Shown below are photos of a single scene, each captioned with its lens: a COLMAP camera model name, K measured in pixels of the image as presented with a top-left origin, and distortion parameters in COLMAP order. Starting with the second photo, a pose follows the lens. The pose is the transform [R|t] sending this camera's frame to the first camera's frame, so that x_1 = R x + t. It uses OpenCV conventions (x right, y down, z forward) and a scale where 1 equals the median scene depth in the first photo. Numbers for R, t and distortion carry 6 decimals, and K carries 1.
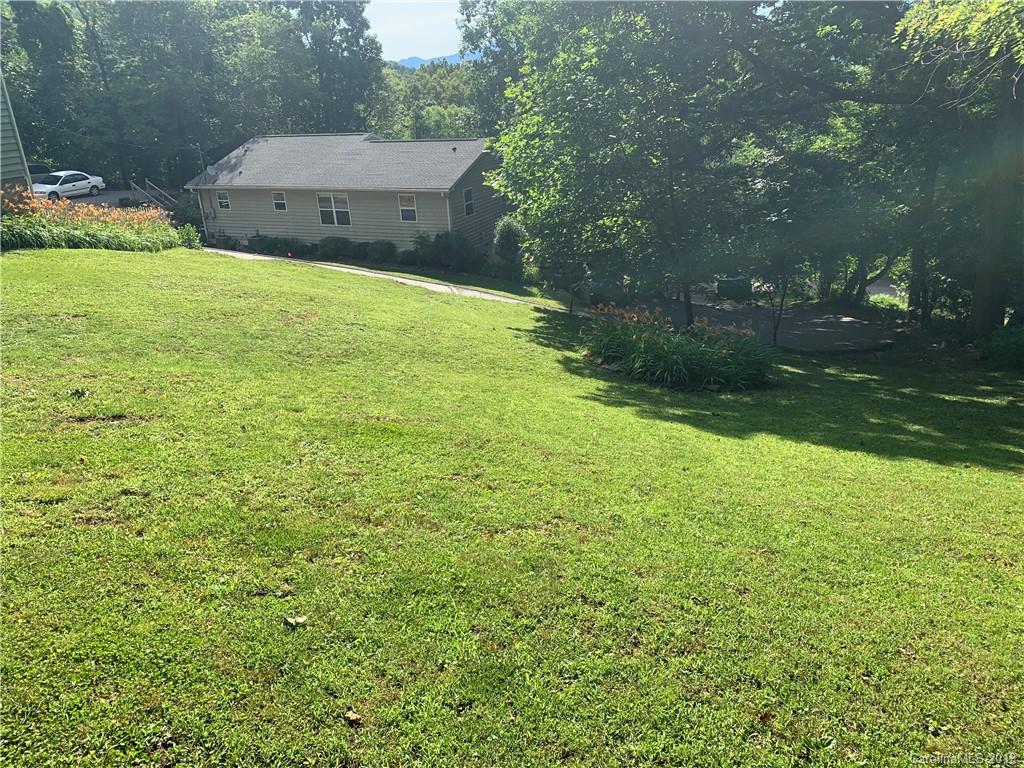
lens RADIAL K [[774.1, 0, 520.9], [0, 774.1, 388.2], [0, 0, 1]] dist [0.043506, -0.044910]
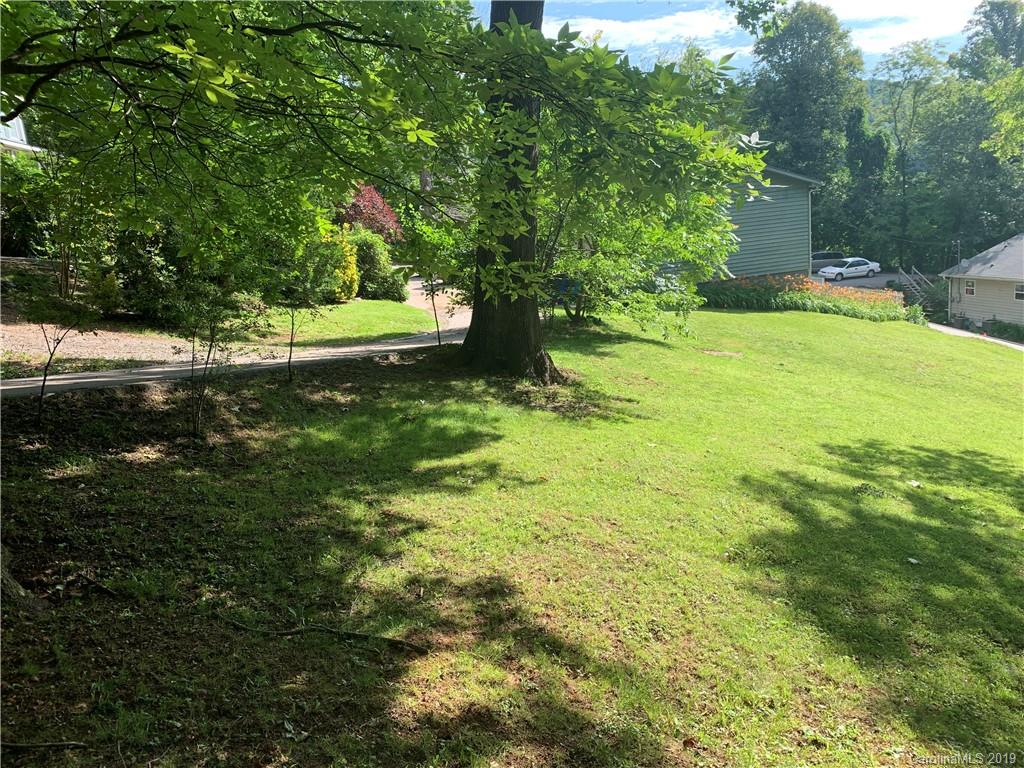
lens RADIAL K [[774.1, 0, 507.2], [0, 774.1, 381.0], [0, 0, 1]] dist [0.043506, -0.044910]
pose [[0.582238, 0.168439, -0.795379, 0.172056], [-0.248440, 0.968369, 0.023209, 0.040374], [0.774130, 0.184090, 0.605668, -0.225760]]
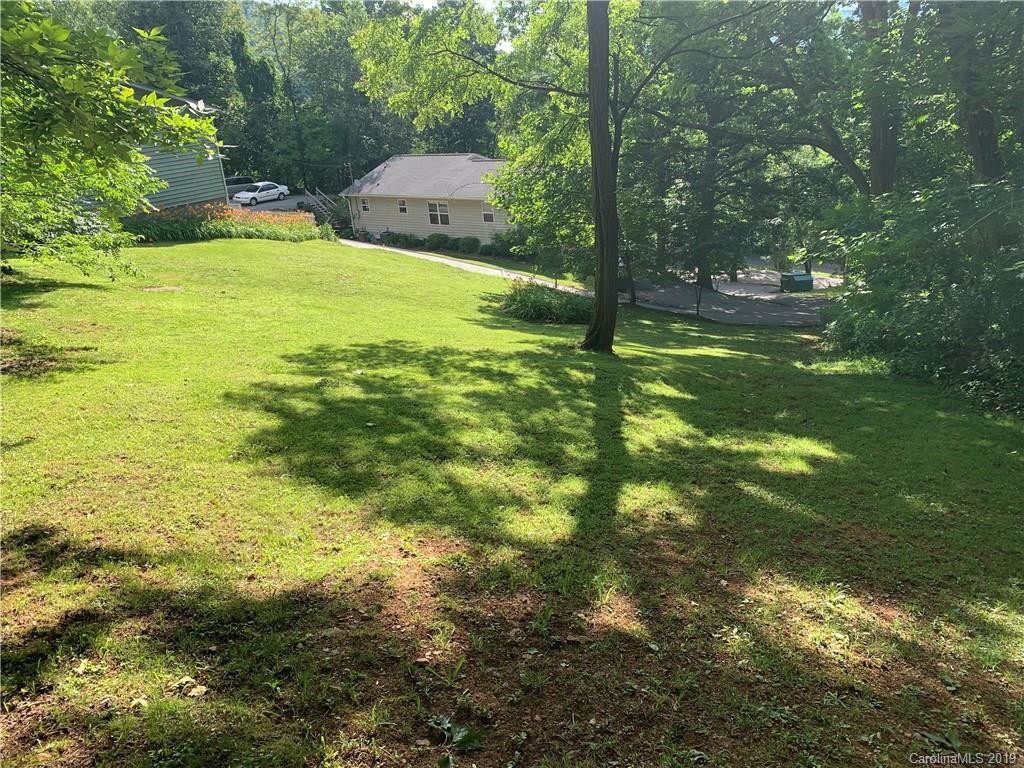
lens RADIAL K [[774.1, 0, 507.6], [0, 774.1, 381.7], [0, 0, 1]] dist [0.043506, -0.044910]
pose [[0.971893, 0.059859, -0.227688, 0.179726], [-0.060578, 0.998156, 0.003833, 0.043276], [0.227497, 0.010068, 0.973727, -0.245694]]
